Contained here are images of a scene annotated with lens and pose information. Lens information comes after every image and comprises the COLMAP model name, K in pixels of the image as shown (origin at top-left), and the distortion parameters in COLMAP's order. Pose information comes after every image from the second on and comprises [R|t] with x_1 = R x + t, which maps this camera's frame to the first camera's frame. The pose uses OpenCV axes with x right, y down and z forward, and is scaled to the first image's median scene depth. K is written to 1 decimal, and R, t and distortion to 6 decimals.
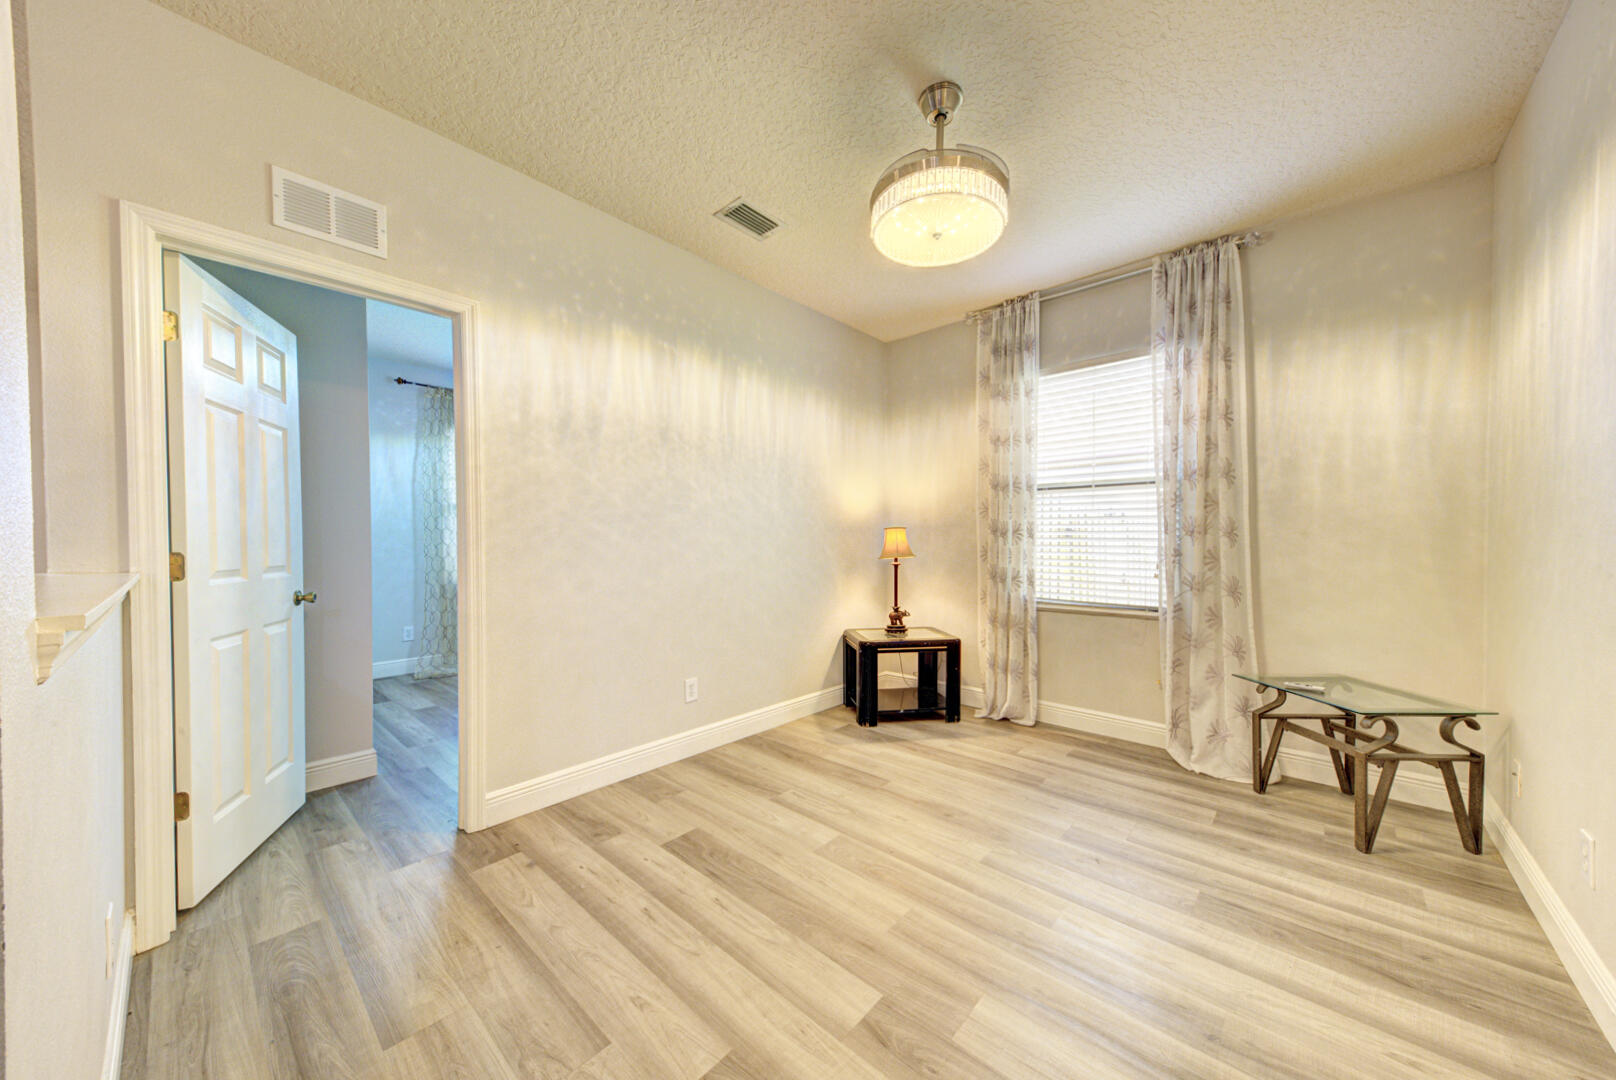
lens RADIAL K [[559.8, 0, 809.7], [0, 559.8, 548.2], [0, 0, 1]] dist [0.012121, -0.000252]
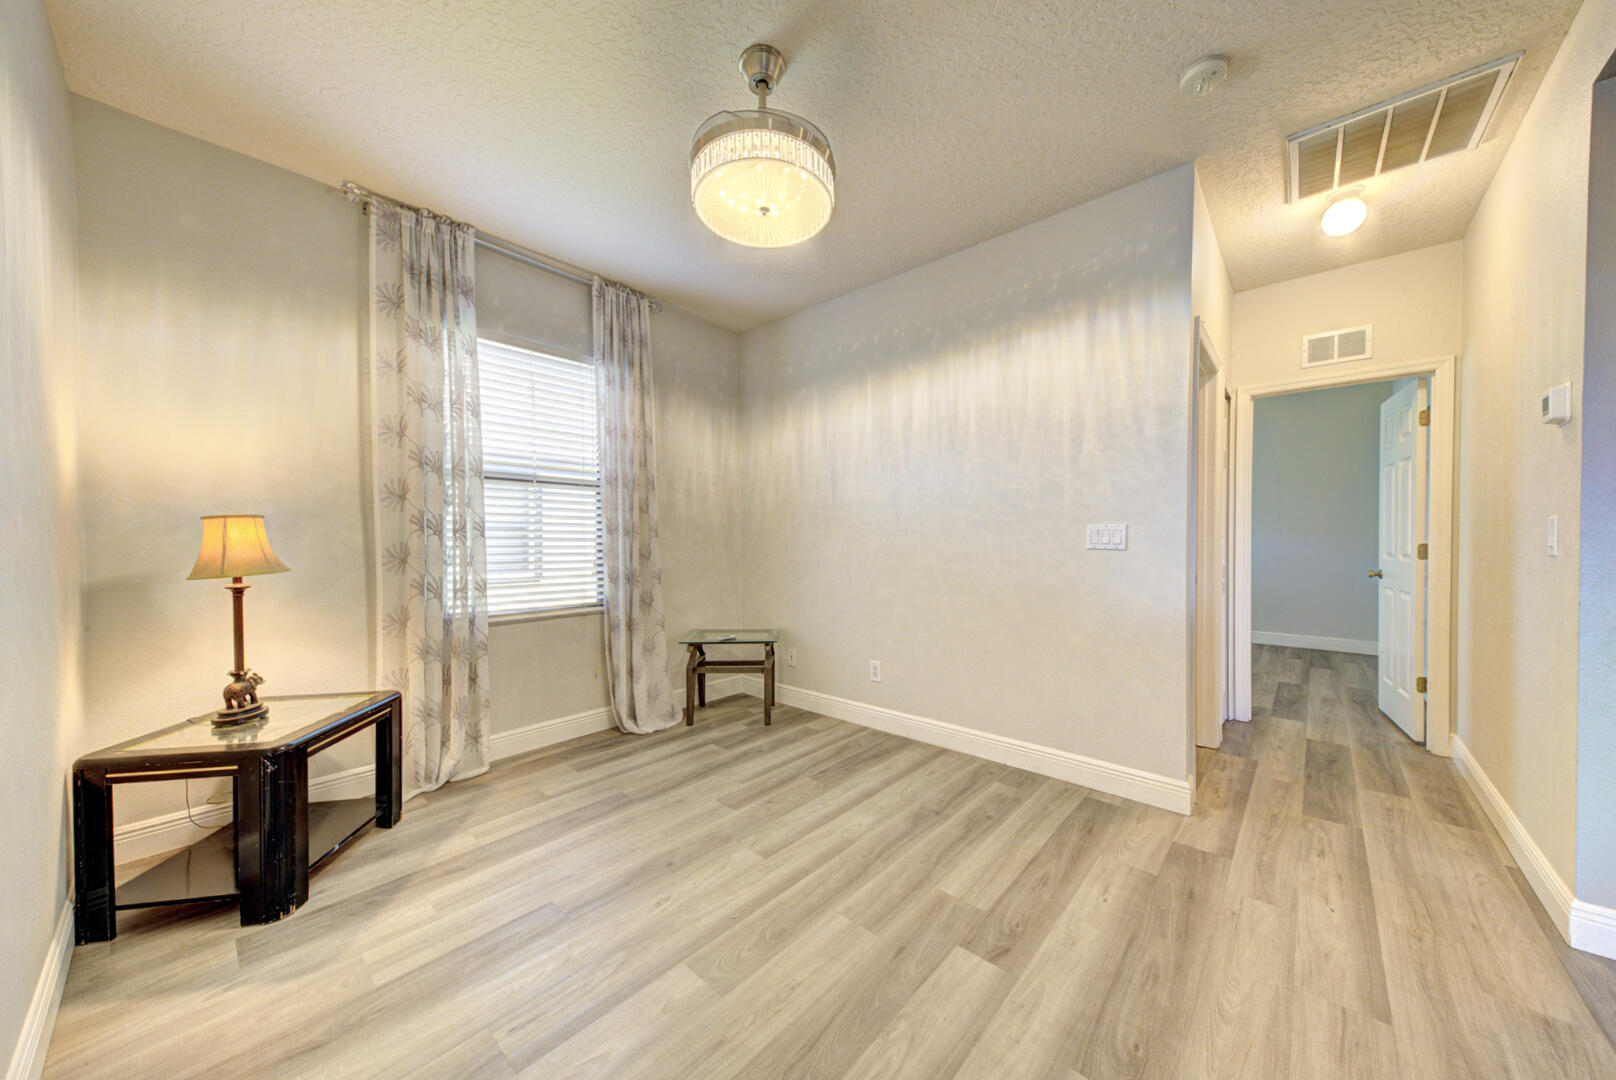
lens RADIAL K [[554.7, 0, 810.2], [0, 554.7, 546.6], [0, 0, 1]] dist [0.028412, -0.006859]
pose [[-0.010859, -0.011256, 0.999878, -0.487824], [0.017567, 0.999780, 0.011445, -0.006394], [-0.999787, 0.017689, -0.010659, 0.649362]]
